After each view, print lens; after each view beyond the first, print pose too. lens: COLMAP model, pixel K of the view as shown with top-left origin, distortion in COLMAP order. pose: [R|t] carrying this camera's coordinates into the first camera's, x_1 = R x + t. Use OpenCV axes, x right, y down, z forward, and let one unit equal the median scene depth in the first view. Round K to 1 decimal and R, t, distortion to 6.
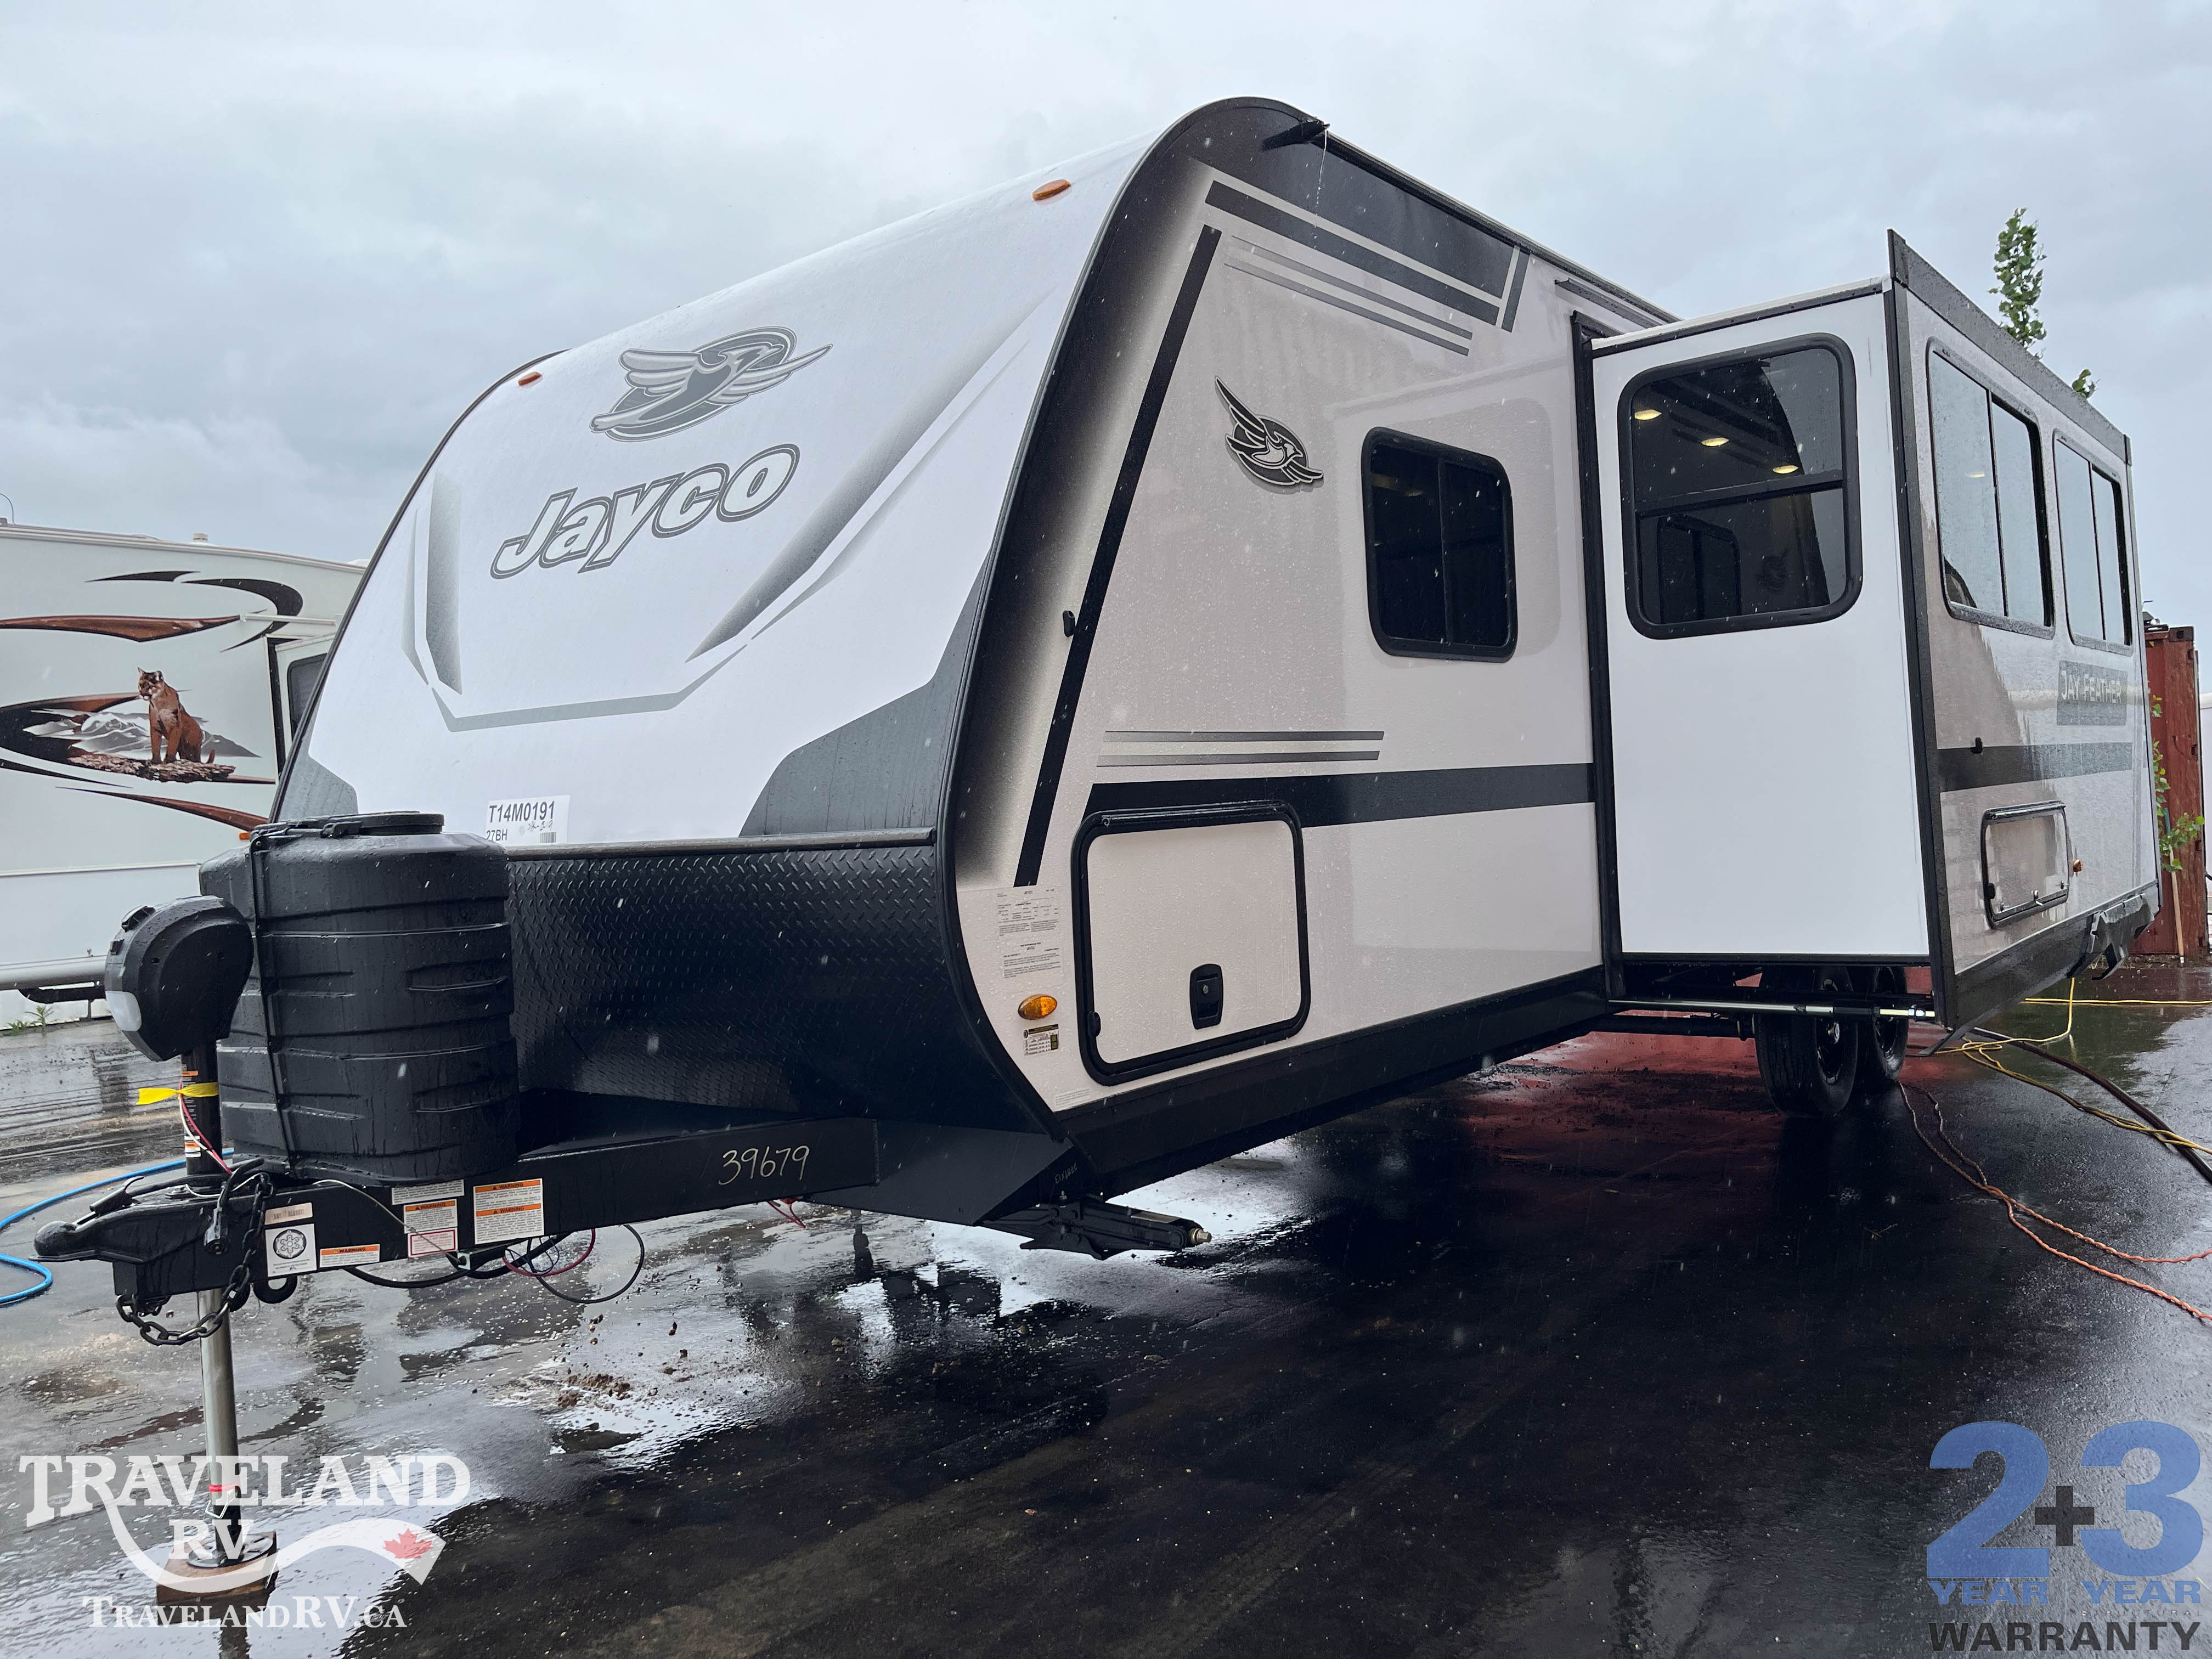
lens RADIAL K [[1659.5, 0, 1108.6], [0, 1659.5, 838.9], [0, 0, 1]] dist [0.064724, 0.002332]
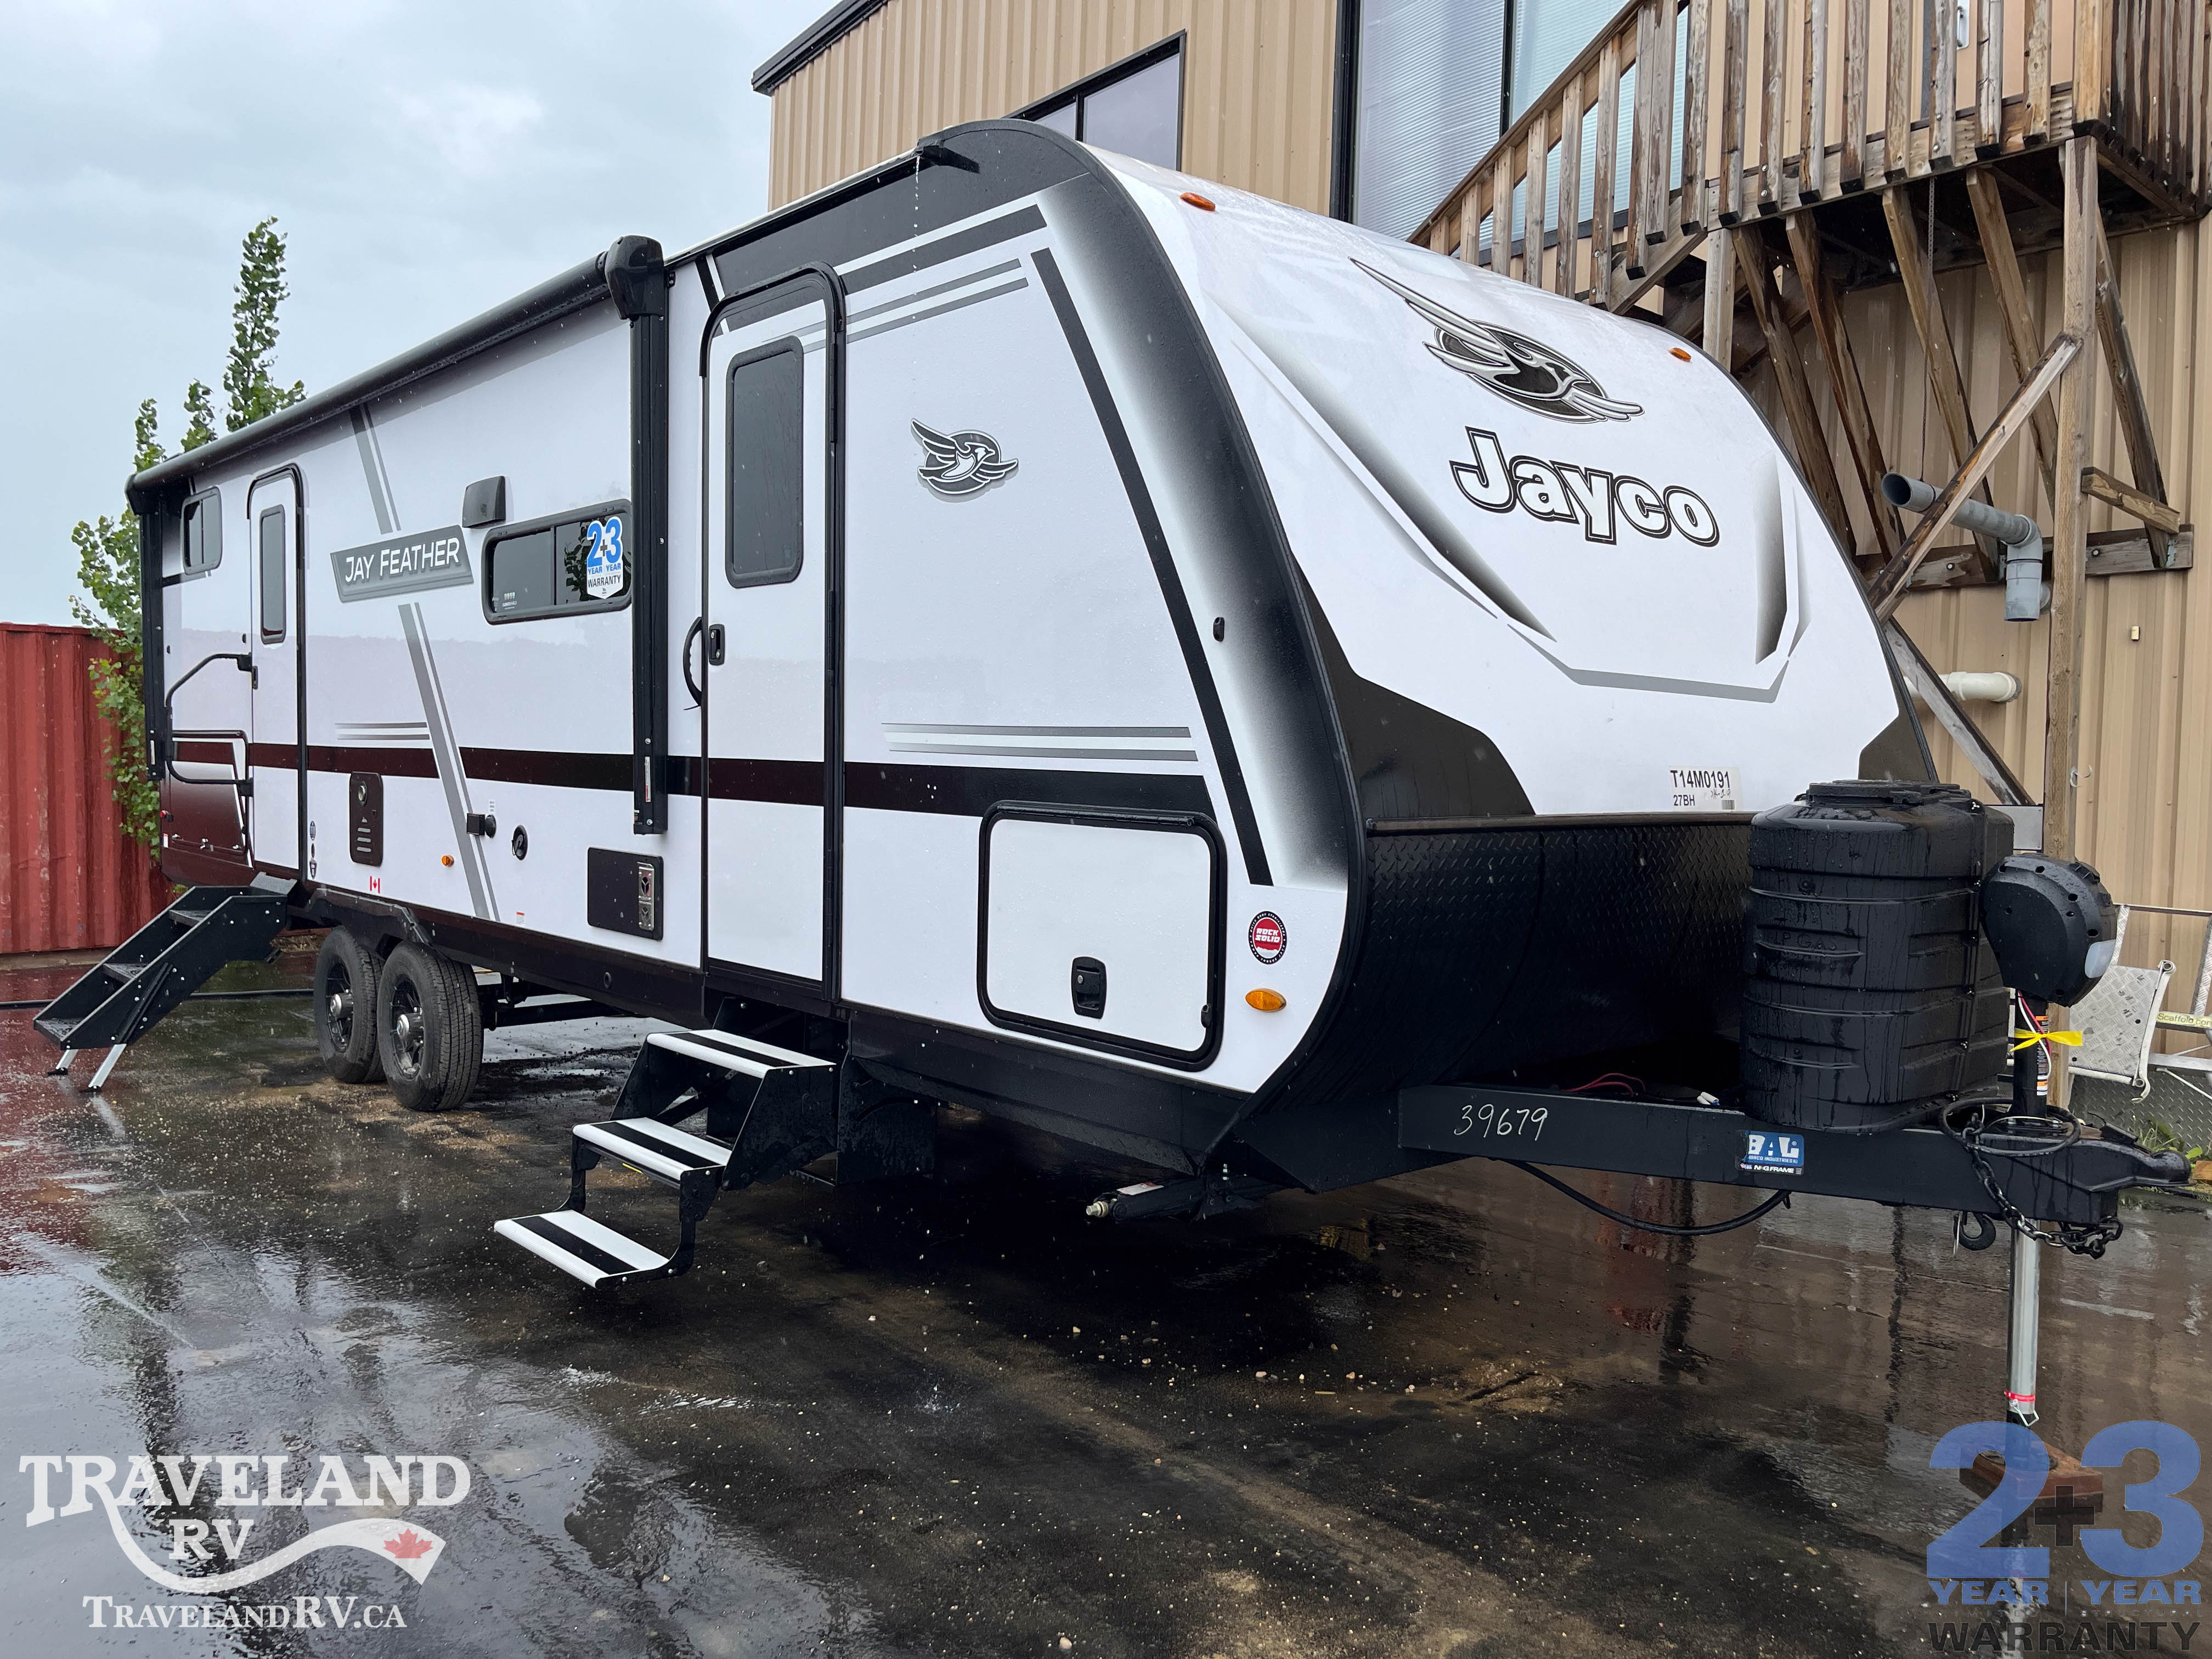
lens RADIAL K [[1659.5, 0, 1110.8], [0, 1659.5, 824.8], [0, 0, 1]] dist [0.064724, 0.002332]
pose [[-0.218000, 0.084801, -0.972257, 1.095278], [-0.042887, 0.994423, 0.096351, -0.107481], [0.975006, 0.062701, -0.213148, 1.298336]]
